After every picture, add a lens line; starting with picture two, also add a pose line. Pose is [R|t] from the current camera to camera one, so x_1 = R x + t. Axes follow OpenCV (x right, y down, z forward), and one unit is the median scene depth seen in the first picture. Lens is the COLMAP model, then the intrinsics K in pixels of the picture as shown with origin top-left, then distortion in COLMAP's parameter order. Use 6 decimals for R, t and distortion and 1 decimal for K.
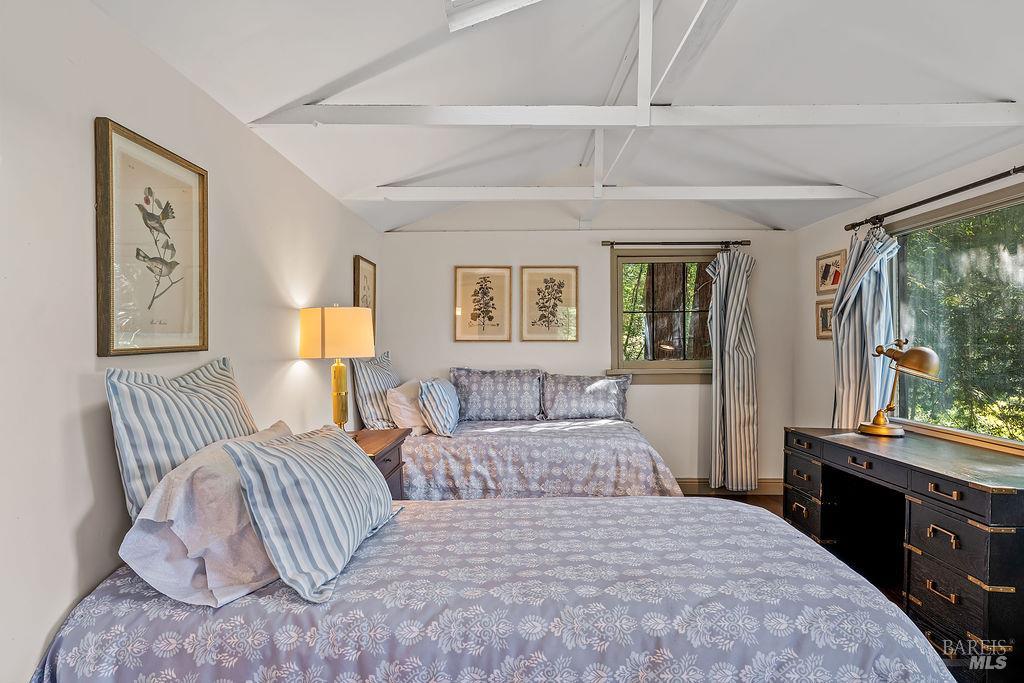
lens RADIAL K [[548.9, 0, 509.4], [0, 548.9, 340.3], [0, 0, 1]] dist [-0.002116, 0.001129]
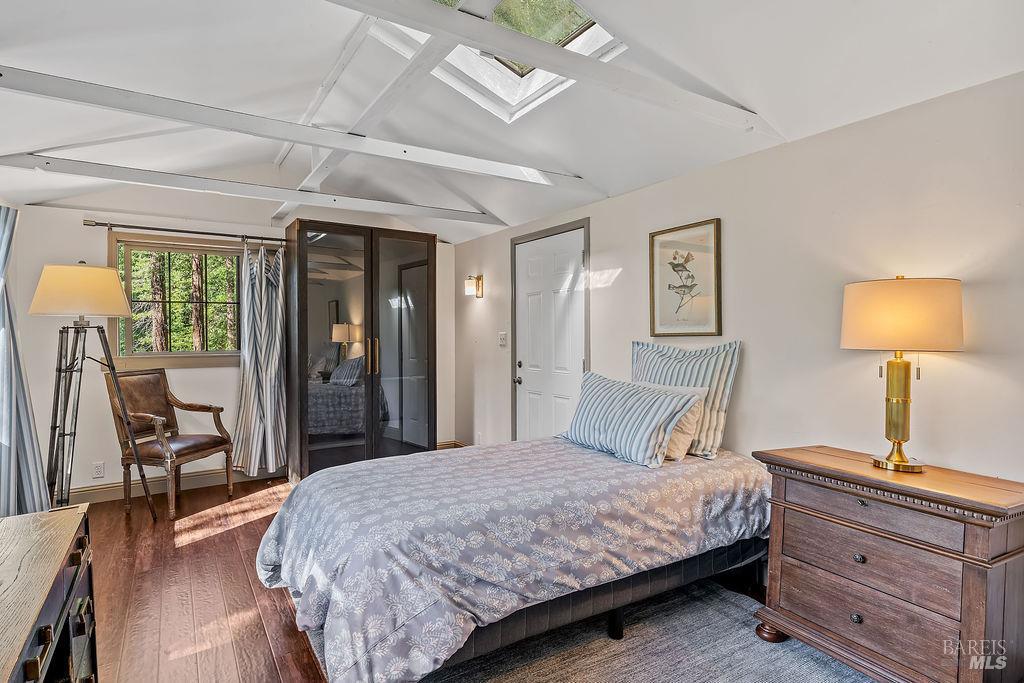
lens RADIAL K [[534.8, 0, 511.0], [0, 534.8, 338.7], [0, 0, 1]] dist [-0.007611, 0.002294]
pose [[-0.844787, 0.008256, -0.535039, 0.404444], [0.003490, 0.999945, 0.009918, 0.005822], [0.535091, 0.006511, -0.844769, 1.079469]]
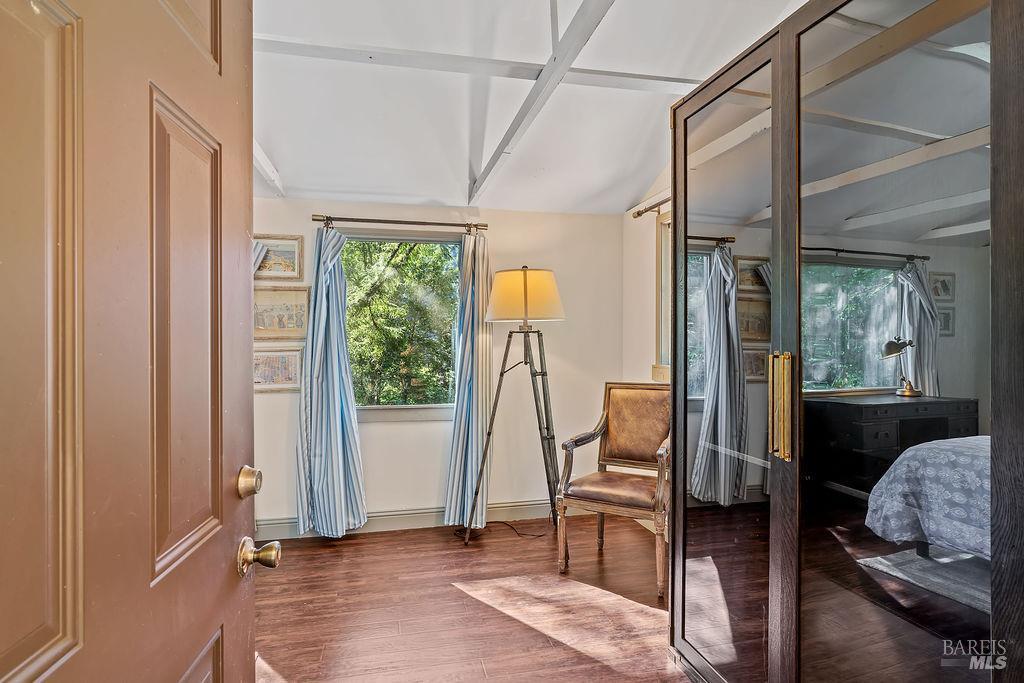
lens RADIAL K [[534.8, 0, 511.0], [0, 534.8, 338.7], [0, 0, 1]] dist [-0.007611, 0.002294]
pose [[-0.226039, 0.002410, 0.974115, -0.381918], [0.005764, 0.999983, -0.001137, 0.004924], [-0.974101, 0.005358, -0.226049, 0.111558]]
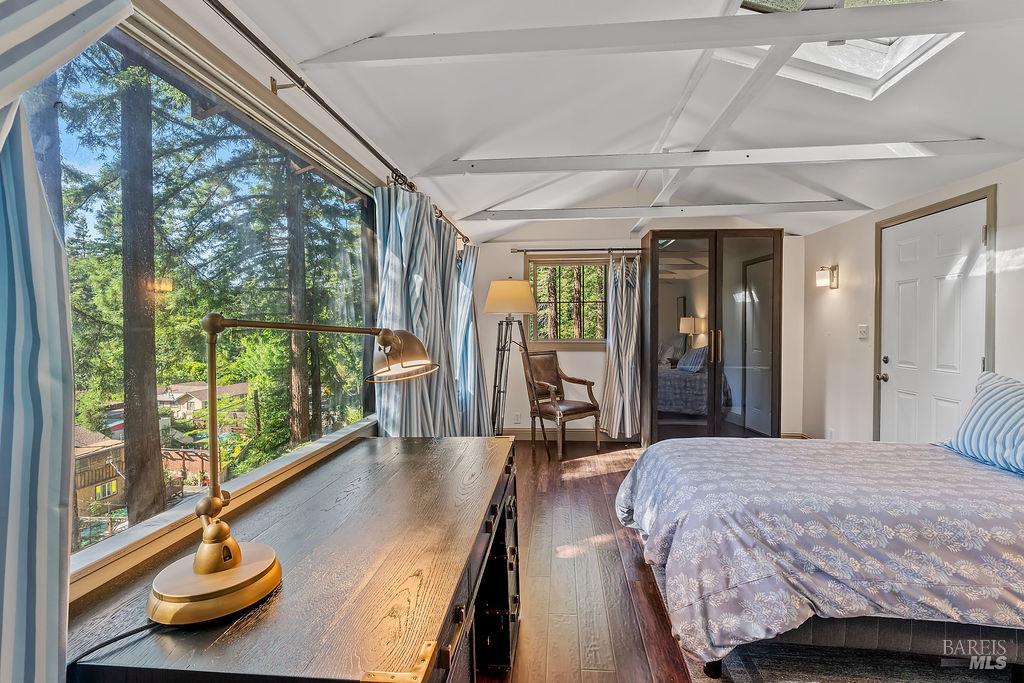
lens RADIAL K [[467.1, 0, 512.6], [0, 467.1, 334.3], [0, 0, 1]] dist [0.000481, 0.000925]
pose [[-0.994635, -0.000598, 0.103440, 0.406335], [0.001178, 0.999853, 0.017102, 0.005929], [-0.103435, 0.017132, -0.994489, 1.106892]]
